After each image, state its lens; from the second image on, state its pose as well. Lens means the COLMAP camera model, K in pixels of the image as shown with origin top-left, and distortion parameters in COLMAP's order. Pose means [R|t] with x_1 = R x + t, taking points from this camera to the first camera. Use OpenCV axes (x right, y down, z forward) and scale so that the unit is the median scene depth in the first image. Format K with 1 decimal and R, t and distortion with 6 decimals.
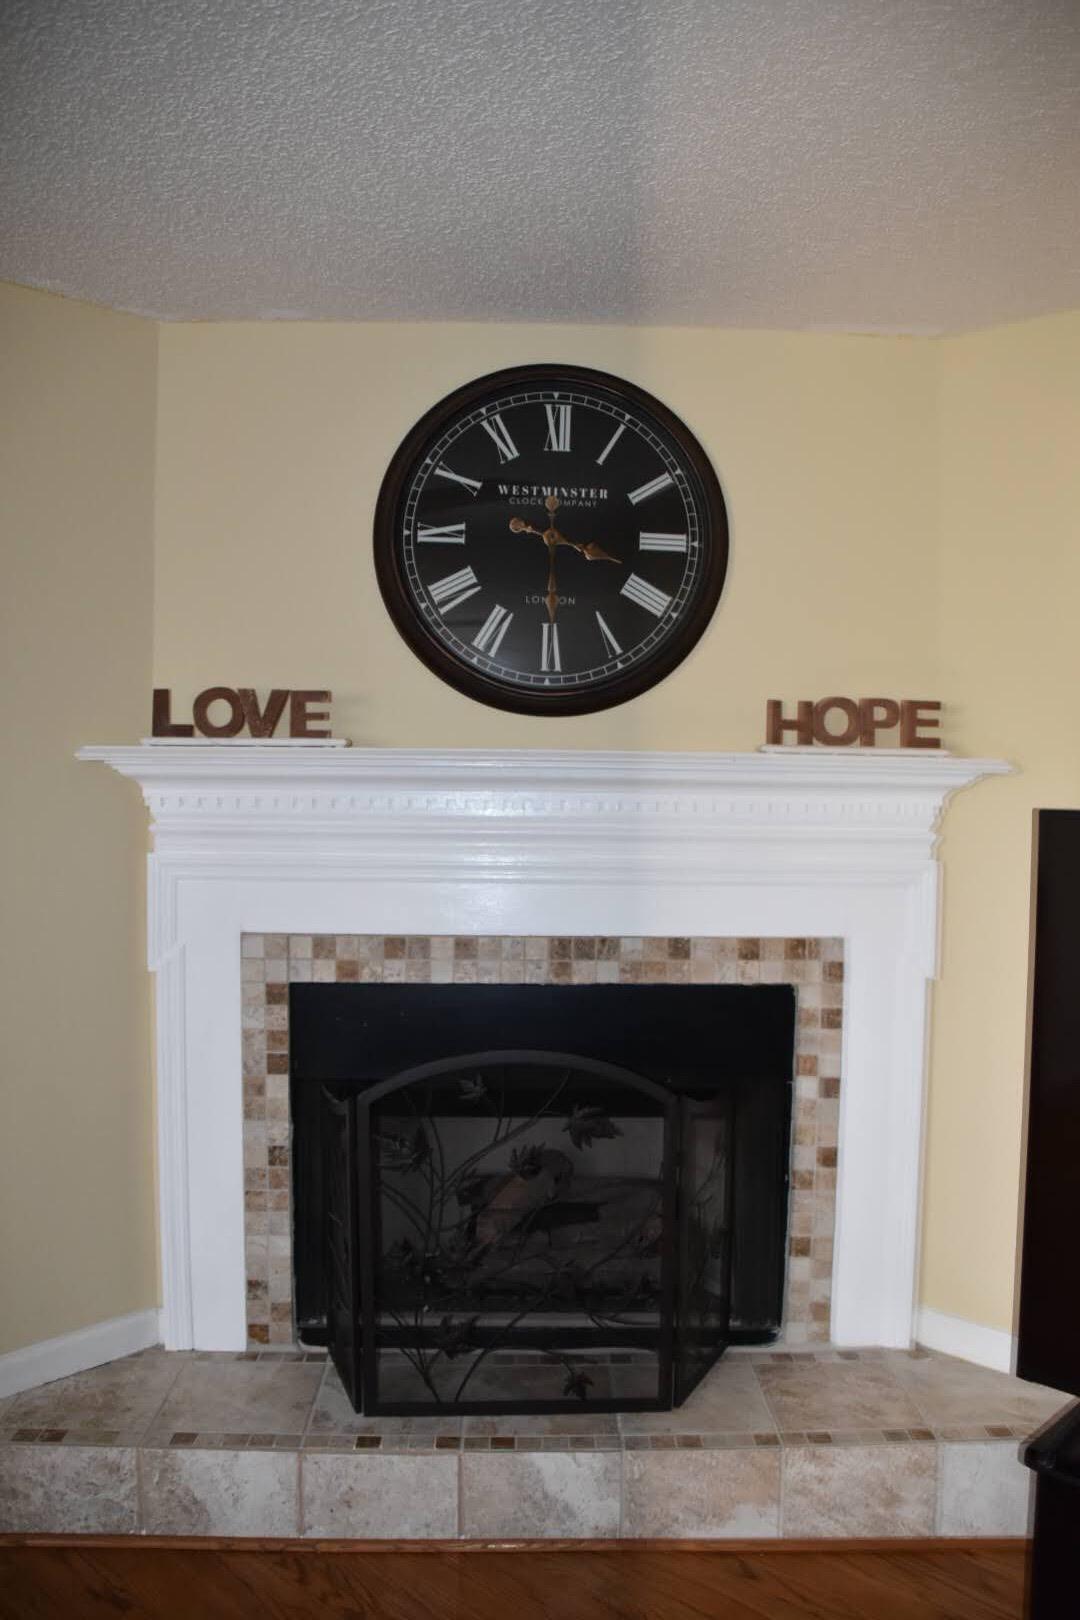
lens RADIAL K [[1263.8, 0, 540.0], [0, 1263.8, 810.0], [0, 0, 1]] dist [-0.132158, 0.000346]
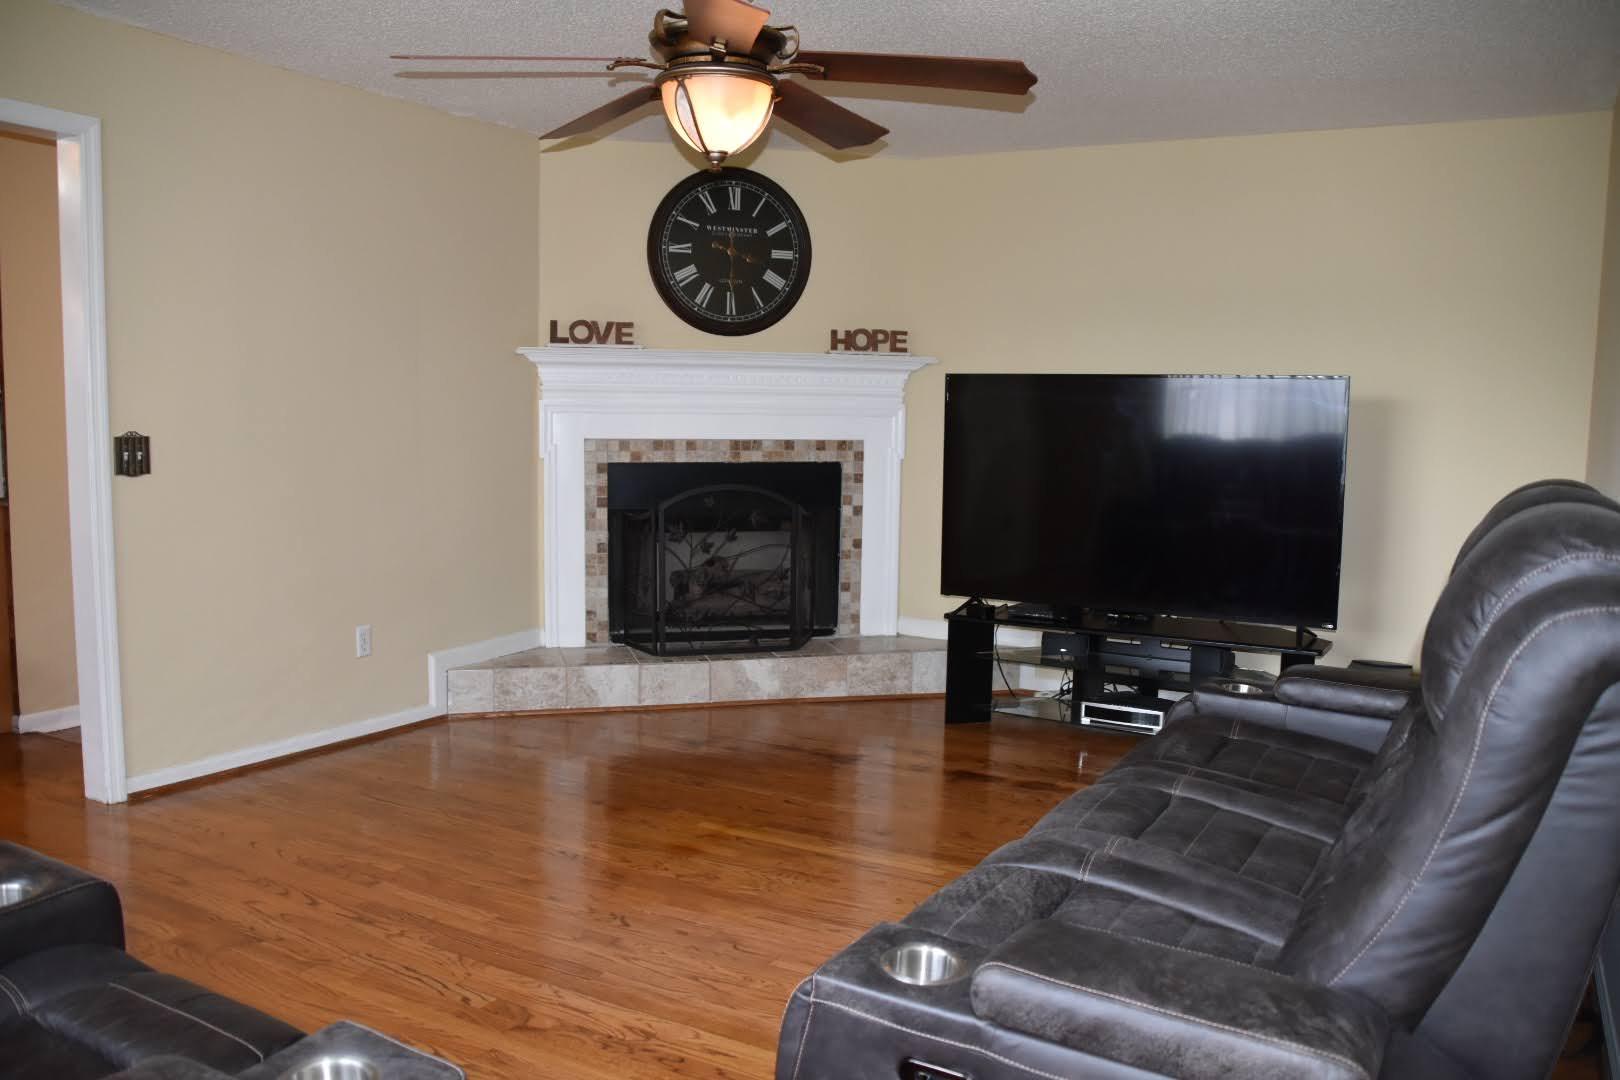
lens RADIAL K [[1263.8, 0, 810.0], [0, 1263.8, 540.0], [0, 0, 1]] dist [-0.132158, 0.000346]
pose [[0.968242, -0.024193, 0.248842, -0.399588], [0.002450, 0.996178, 0.087315, 0.084030], [-0.250003, -0.083932, 0.964600, -1.113601]]
